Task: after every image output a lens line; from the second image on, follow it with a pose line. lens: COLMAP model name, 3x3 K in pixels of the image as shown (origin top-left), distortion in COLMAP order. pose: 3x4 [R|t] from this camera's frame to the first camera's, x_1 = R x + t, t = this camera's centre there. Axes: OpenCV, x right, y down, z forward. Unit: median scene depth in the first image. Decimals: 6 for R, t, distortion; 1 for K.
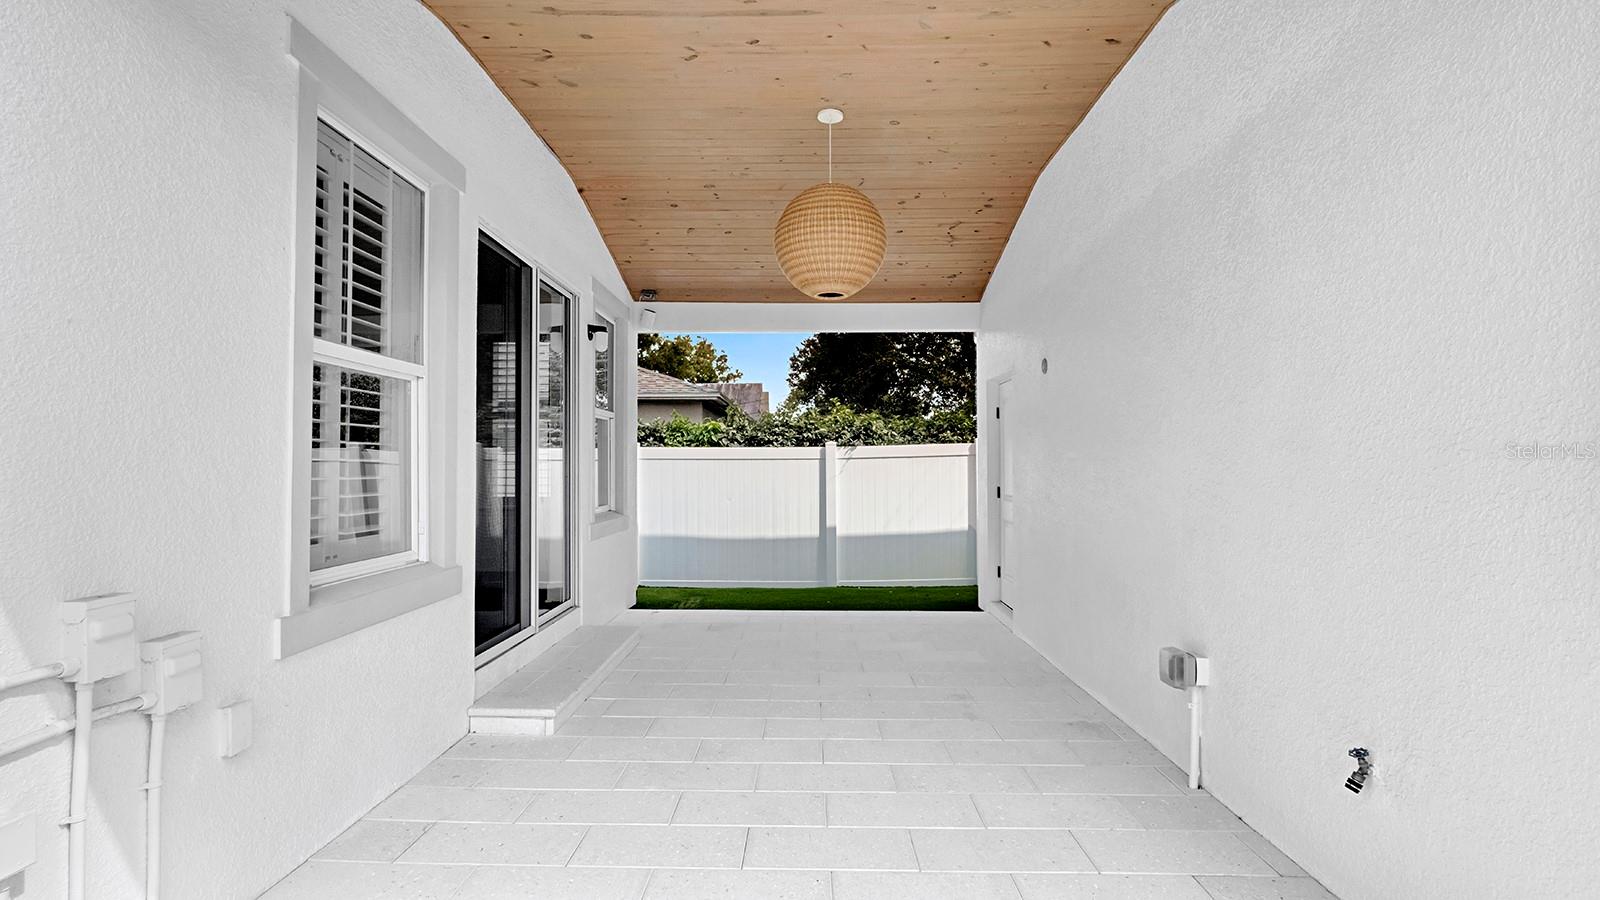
lens RADIAL K [[725.6, 0, 786.1], [0, 725.6, 454.4], [0, 0, 1]] dist [0.001147, 0.000019]
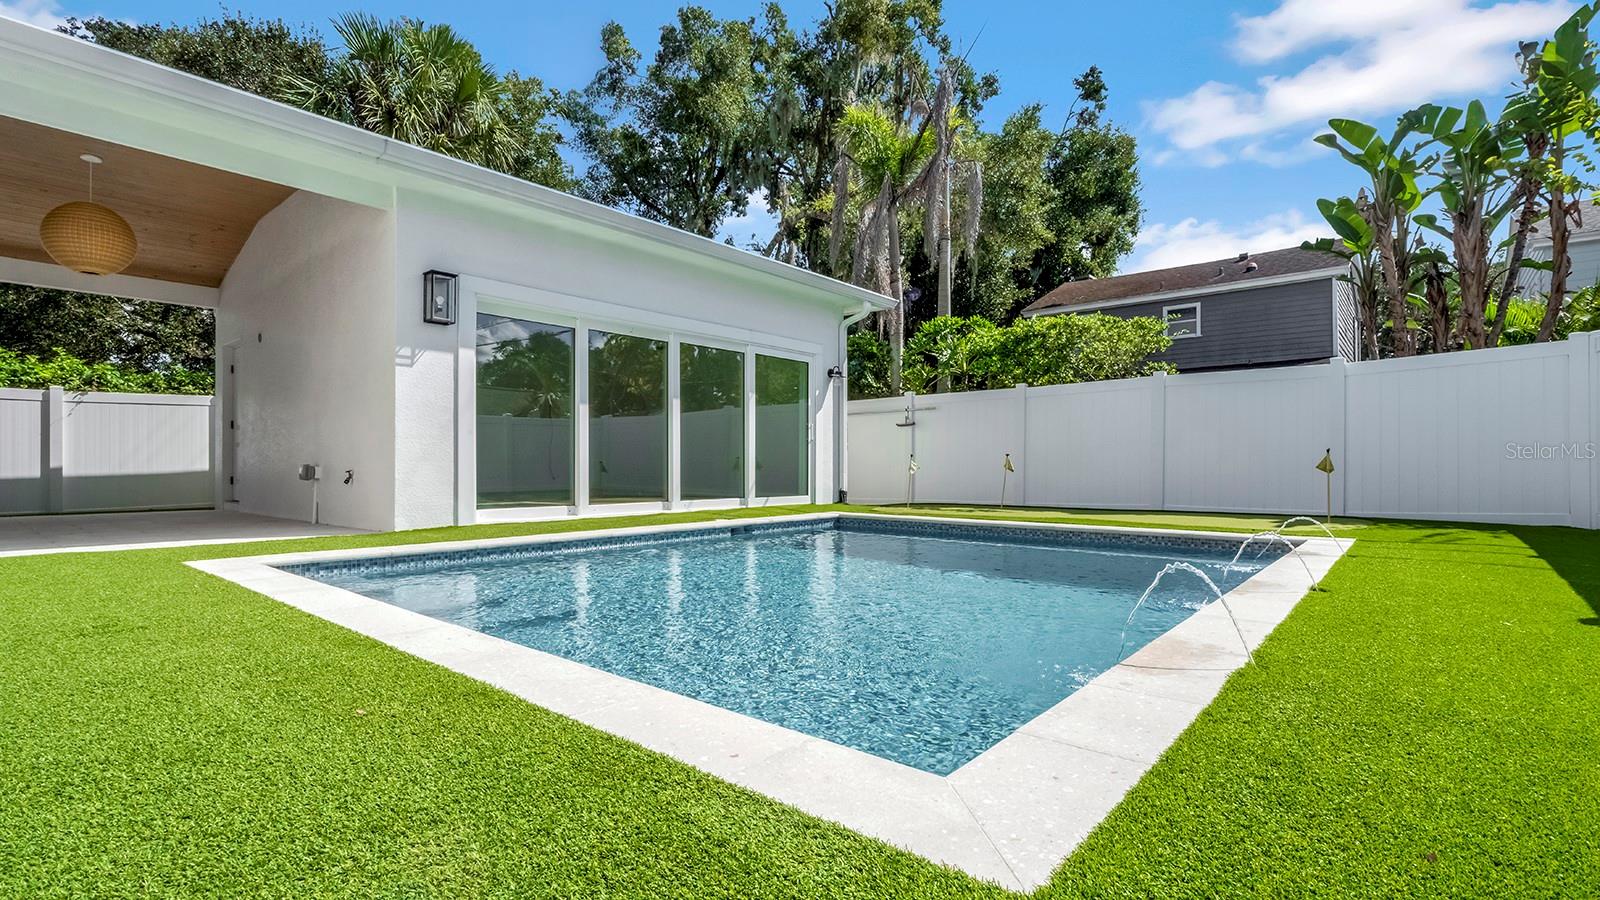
lens RADIAL K [[725.6, 0, 786.1], [0, 725.6, 454.4], [0, 0, 1]] dist [0.001147, 0.000019]
pose [[0.623208, 0.008996, 0.782004, -0.110567], [-0.009804, 0.999945, -0.003689, 0.080391], [-0.781995, -0.005368, 0.623262, -0.568367]]
